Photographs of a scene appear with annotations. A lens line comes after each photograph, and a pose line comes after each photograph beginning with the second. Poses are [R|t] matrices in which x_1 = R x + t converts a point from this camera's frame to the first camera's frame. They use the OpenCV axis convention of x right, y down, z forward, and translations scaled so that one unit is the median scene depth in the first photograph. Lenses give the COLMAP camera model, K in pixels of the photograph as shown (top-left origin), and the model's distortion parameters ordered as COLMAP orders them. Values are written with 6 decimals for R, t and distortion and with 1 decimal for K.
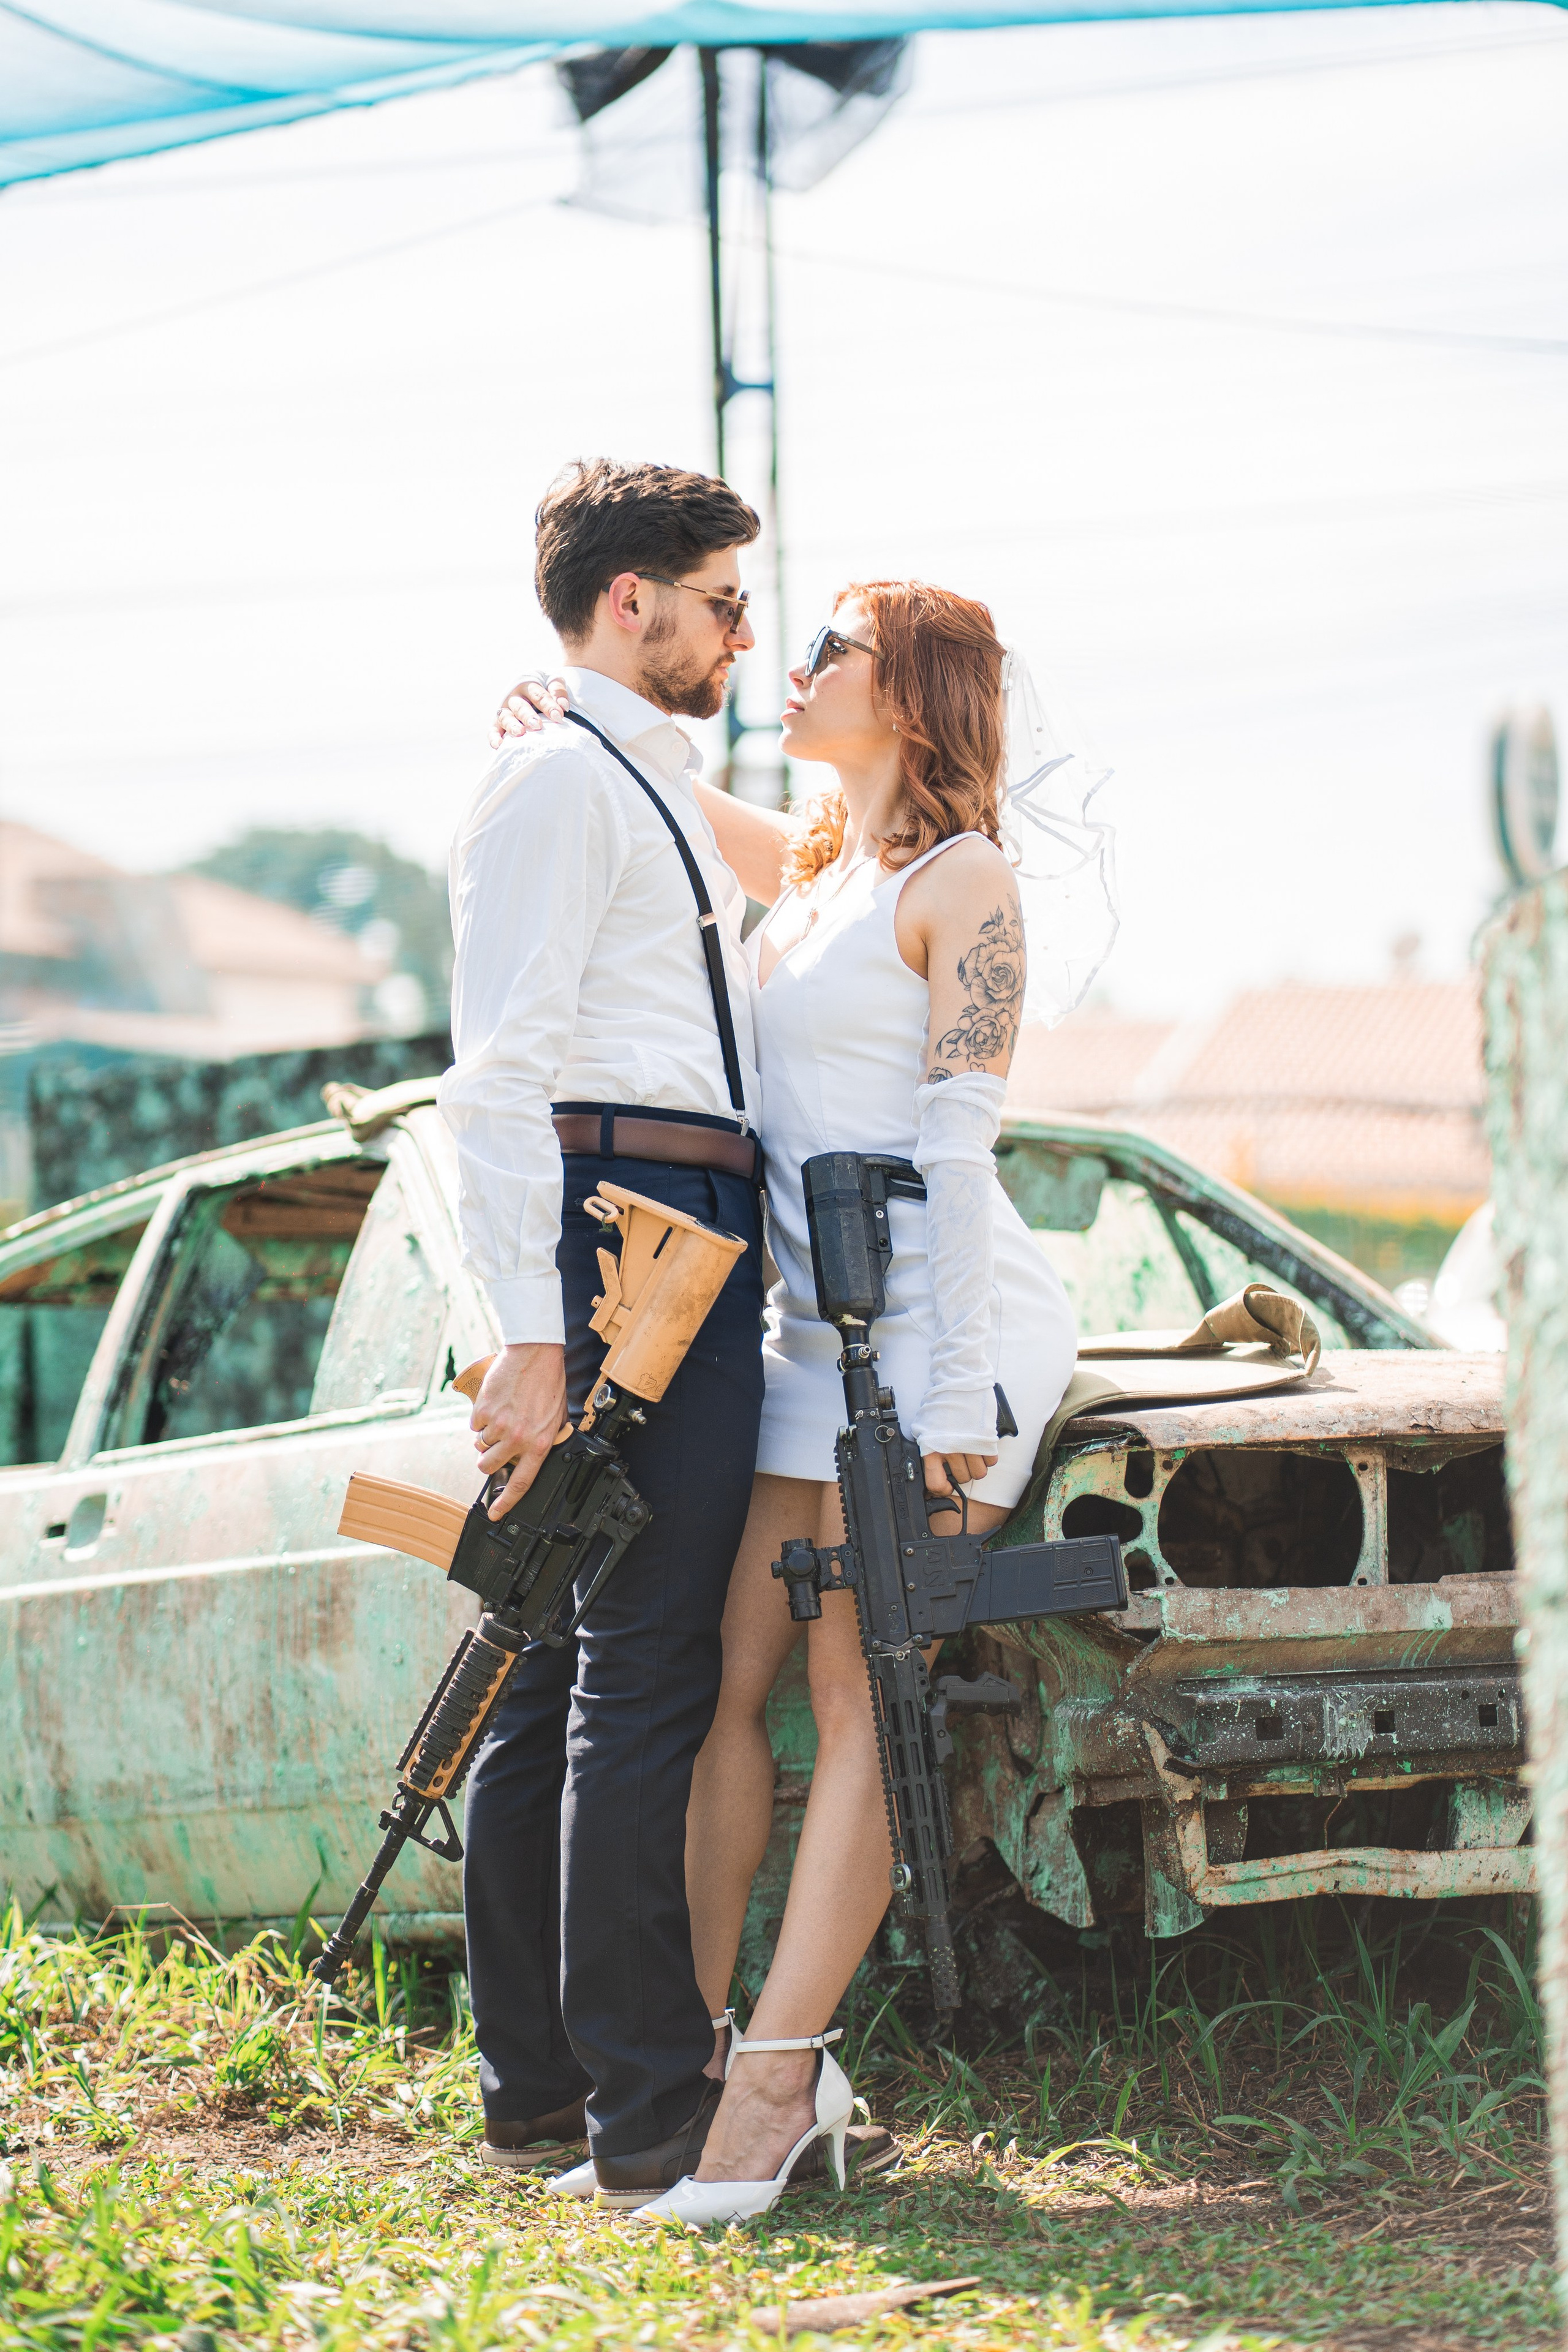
lens RADIAL K [[5528.9, 0, 761.5], [0, 5528.9, 1174.8], [0, 0, 1]] dist [0.156595, -2.884071]
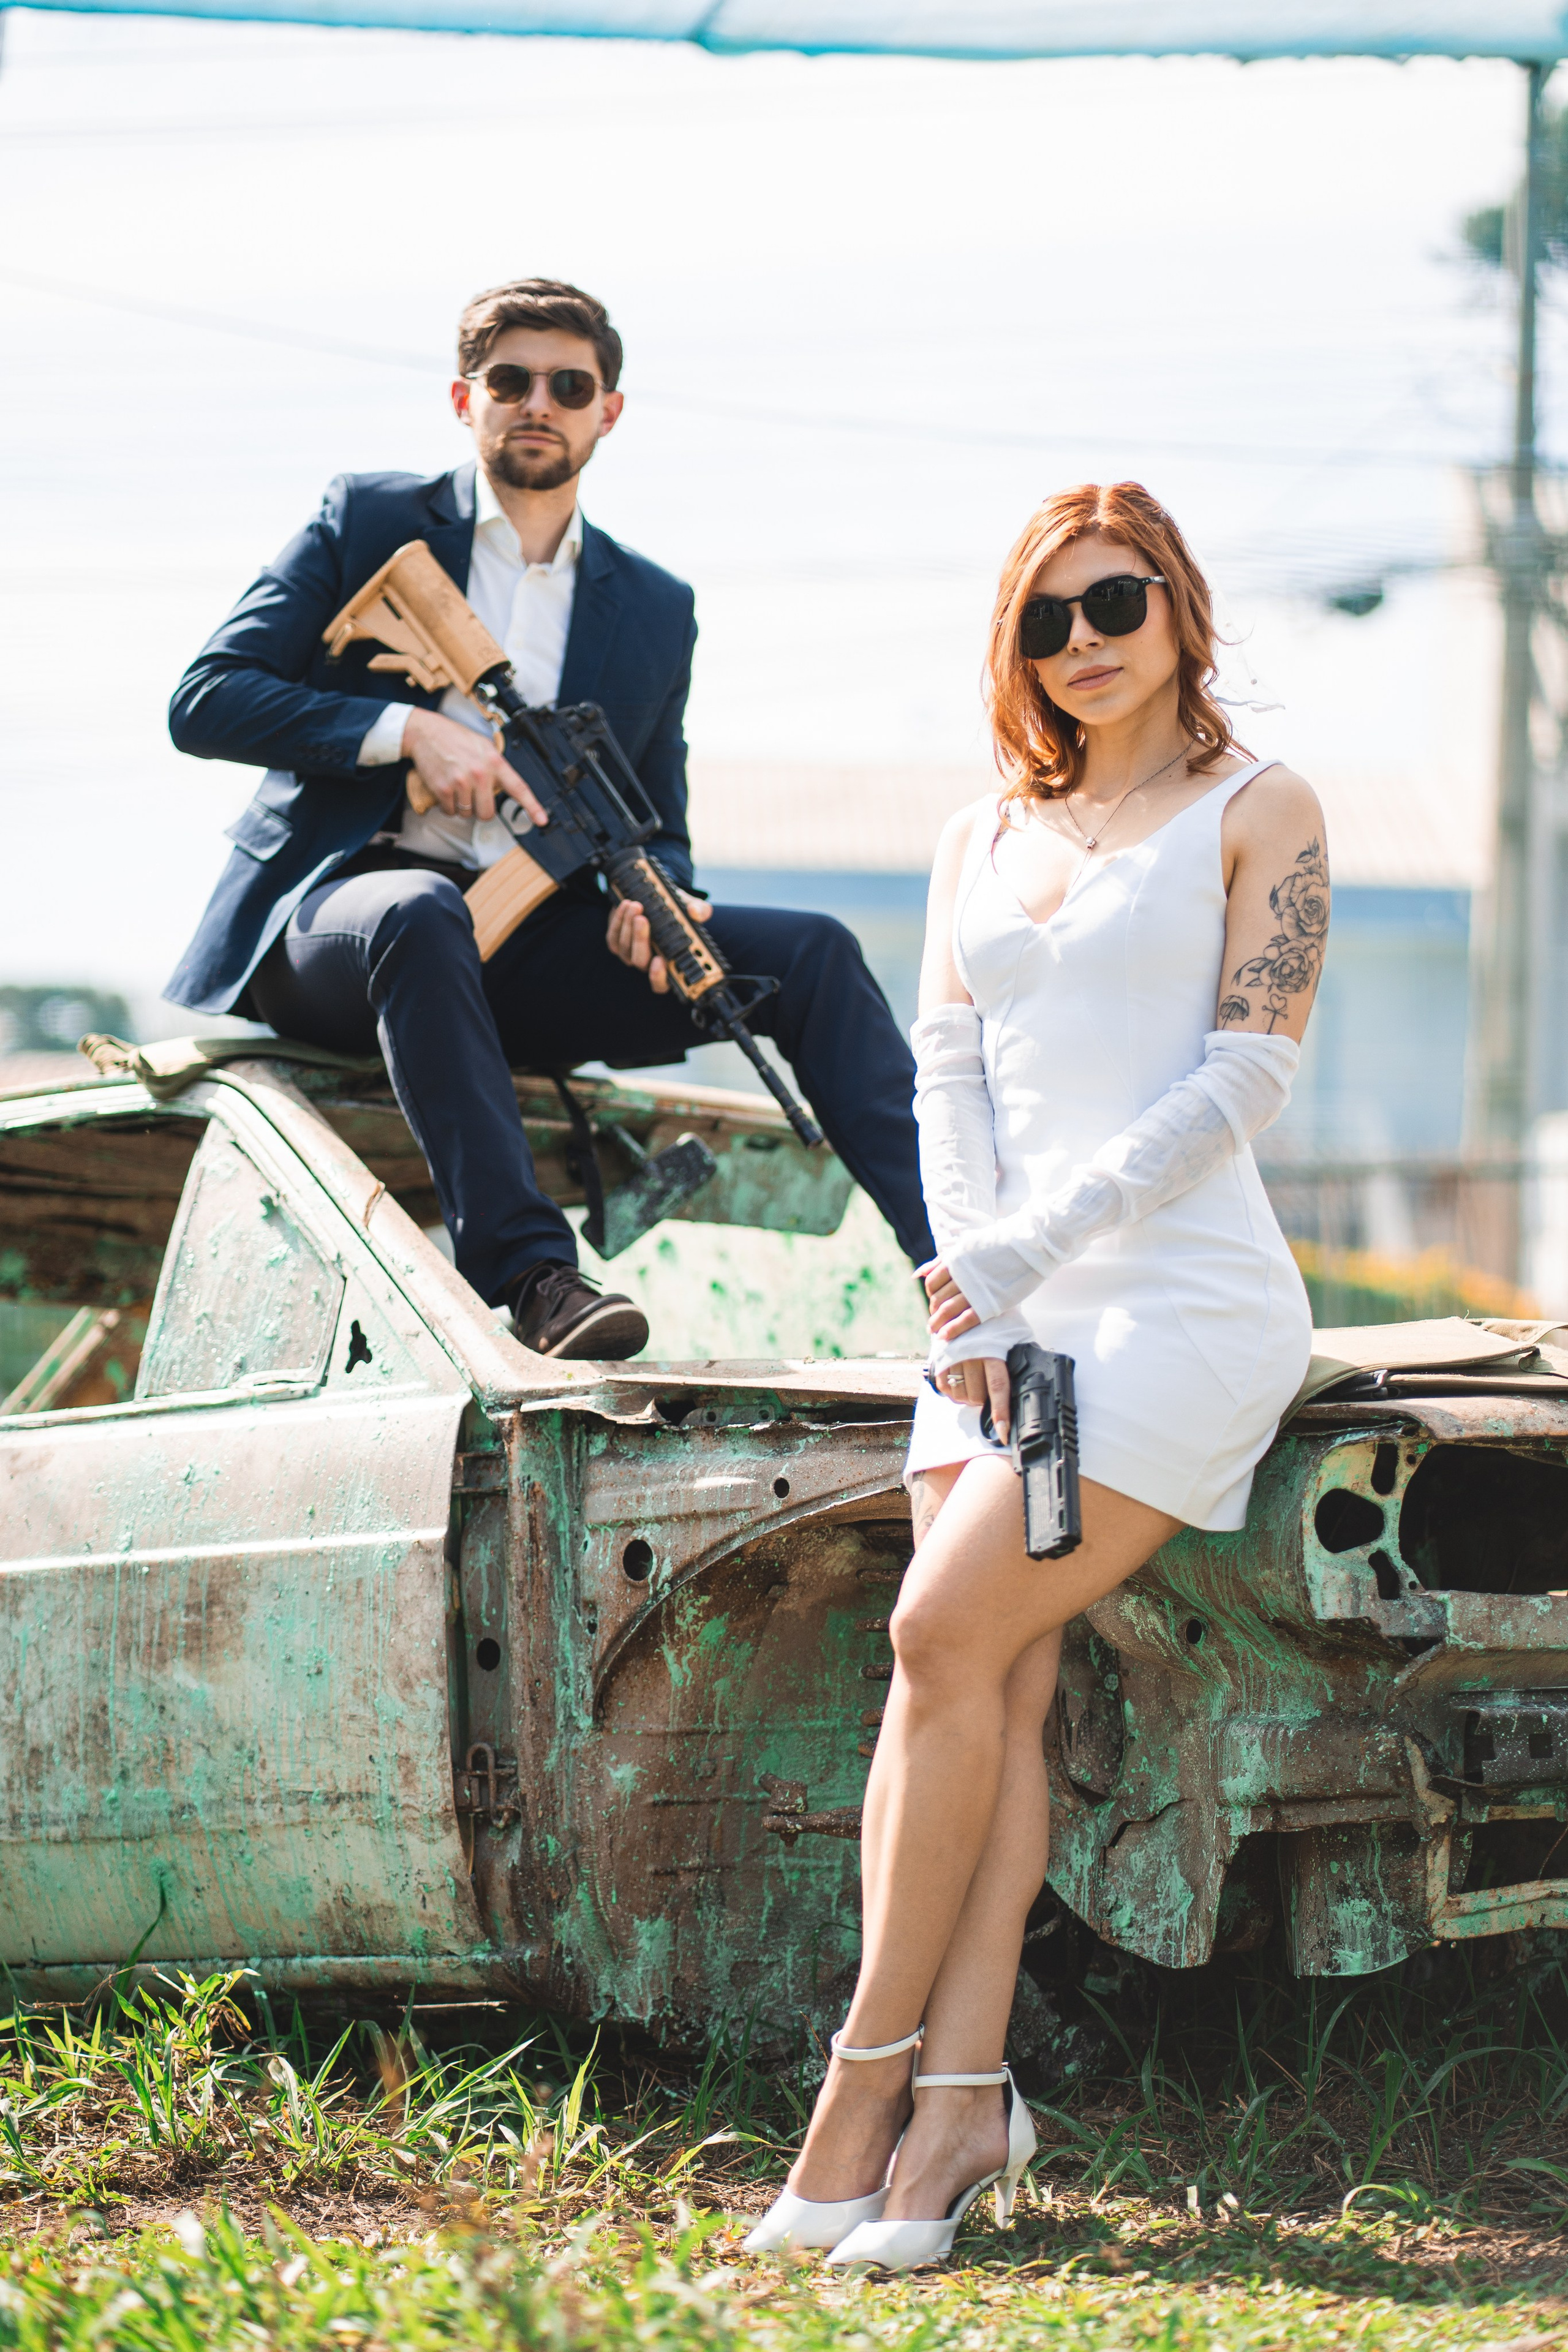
lens RADIAL K [[5537.7, 0, 766.6], [0, 5537.7, 1187.3], [0, 0, 1]] dist [0.152663, -2.756350]
pose [[0.960237, 0.042595, 0.275918, -0.278654], [-0.037846, 0.999030, -0.022518, 0.031244], [-0.276609, 0.011181, 0.960917, 0.139626]]
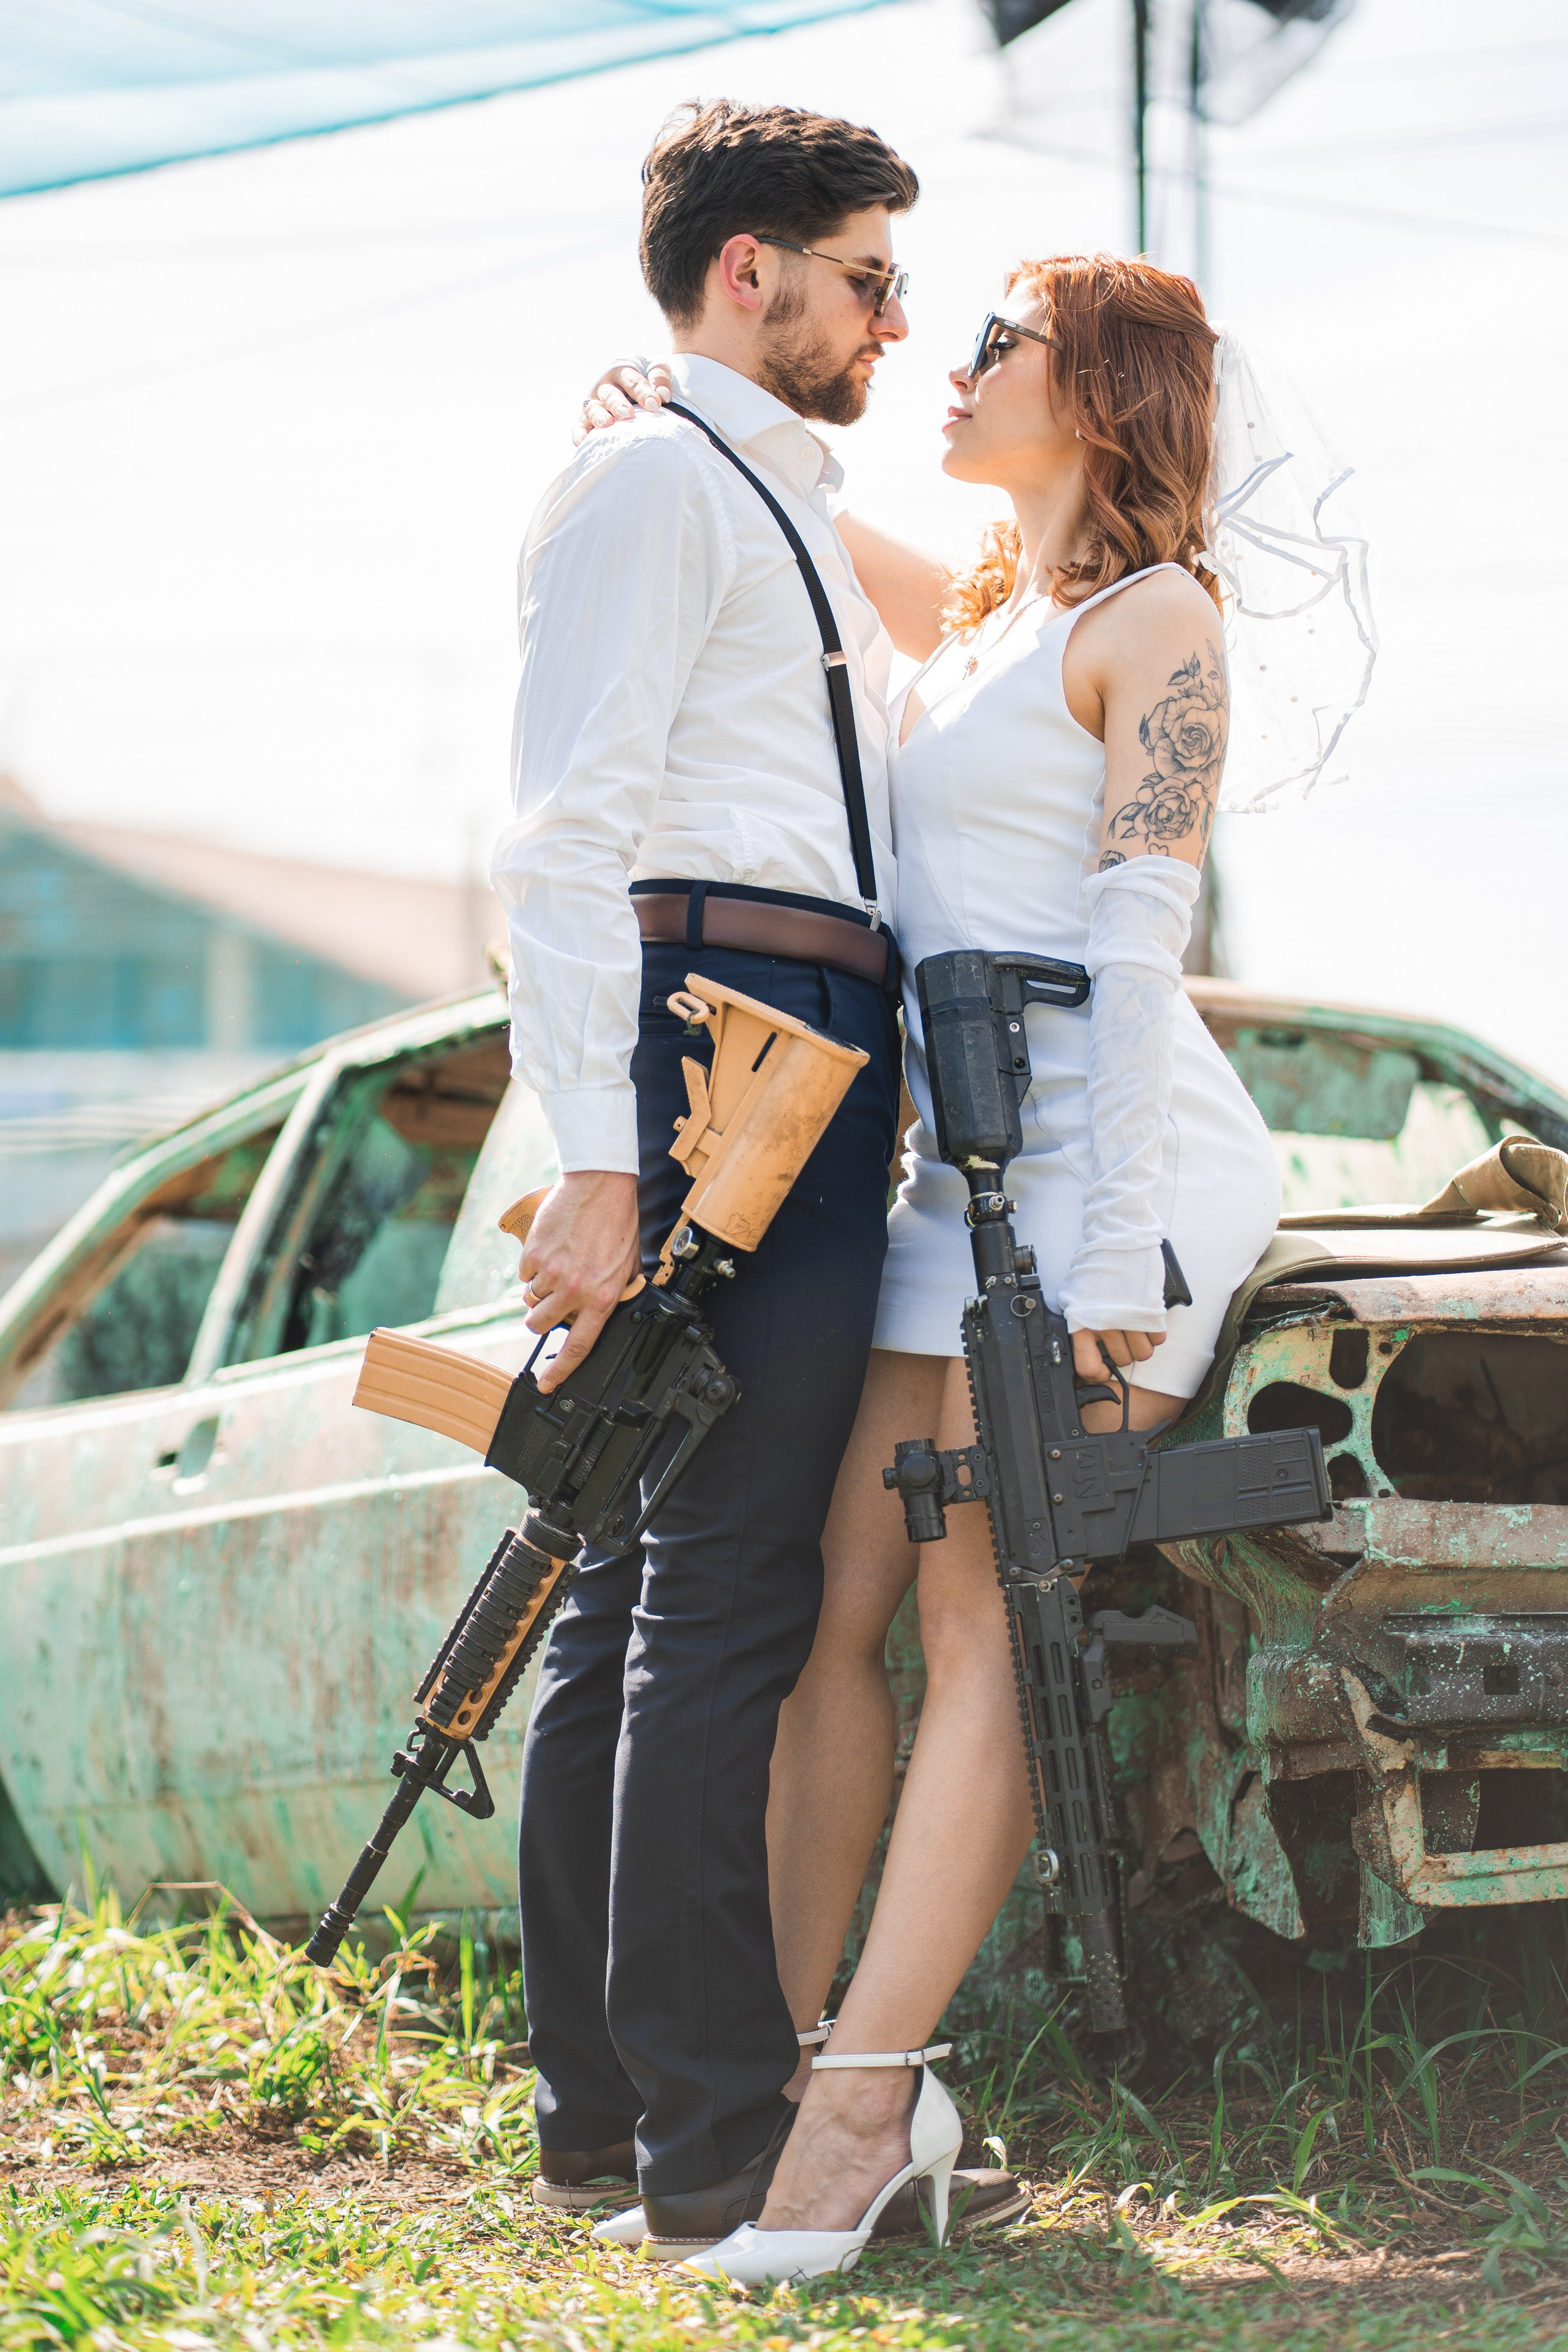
lens RADIAL K [[5566.8, 0, 784.0], [0, 5566.8, 1176.0], [0, 0, 1]] dist [0.179471, -3.084876]
pose [[0.995613, 0.020180, -0.091361, 0.058549], [-0.021747, 0.999632, -0.016195, 0.041520], [0.091001, 0.018110, 0.995686, 0.191276]]
